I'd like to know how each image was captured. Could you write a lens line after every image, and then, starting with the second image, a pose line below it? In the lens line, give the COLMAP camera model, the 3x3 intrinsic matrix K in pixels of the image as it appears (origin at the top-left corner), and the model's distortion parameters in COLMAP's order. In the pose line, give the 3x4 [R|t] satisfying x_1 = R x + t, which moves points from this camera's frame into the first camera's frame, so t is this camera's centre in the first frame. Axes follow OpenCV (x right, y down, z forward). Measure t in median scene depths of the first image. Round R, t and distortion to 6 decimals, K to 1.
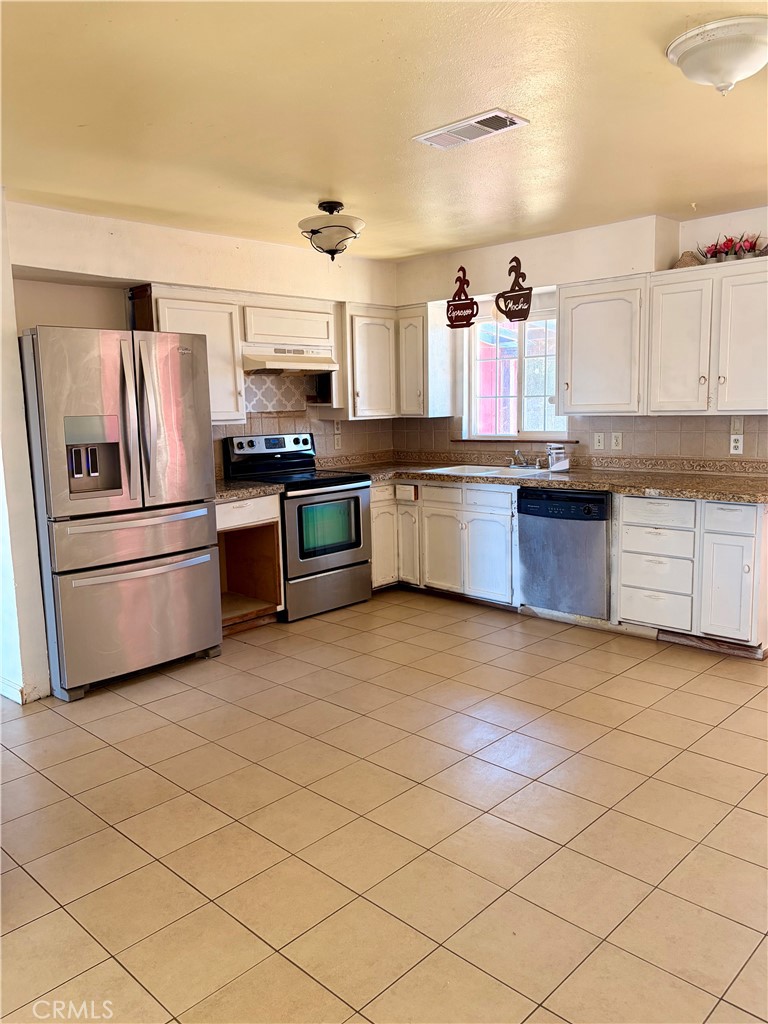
lens RADIAL K [[778.8, 0, 379.4], [0, 778.8, 516.6], [0, 0, 1]] dist [0.070292, -0.121333]
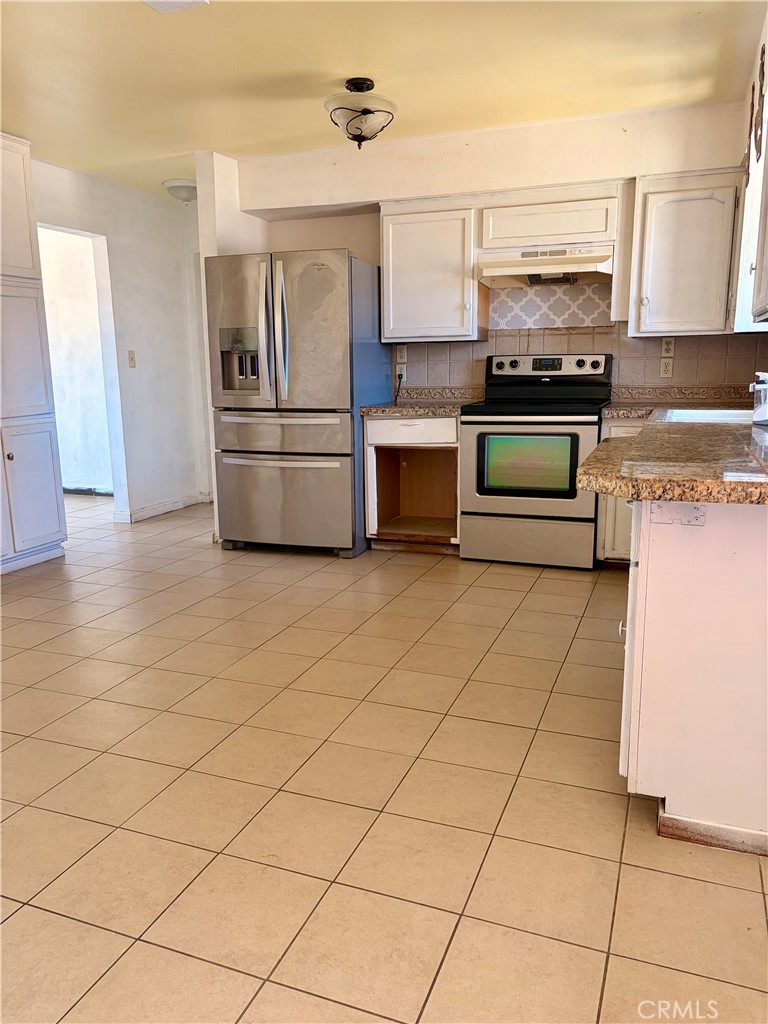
lens RADIAL K [[778.8, 0, 379.4], [0, 778.8, 516.6], [0, 0, 1]] dist [0.070292, -0.121333]
pose [[0.383906, 0.199524, -0.901558, 0.661411], [-0.131477, 0.978239, 0.160508, -0.047793], [0.913964, 0.056914, 0.401785, 0.531560]]
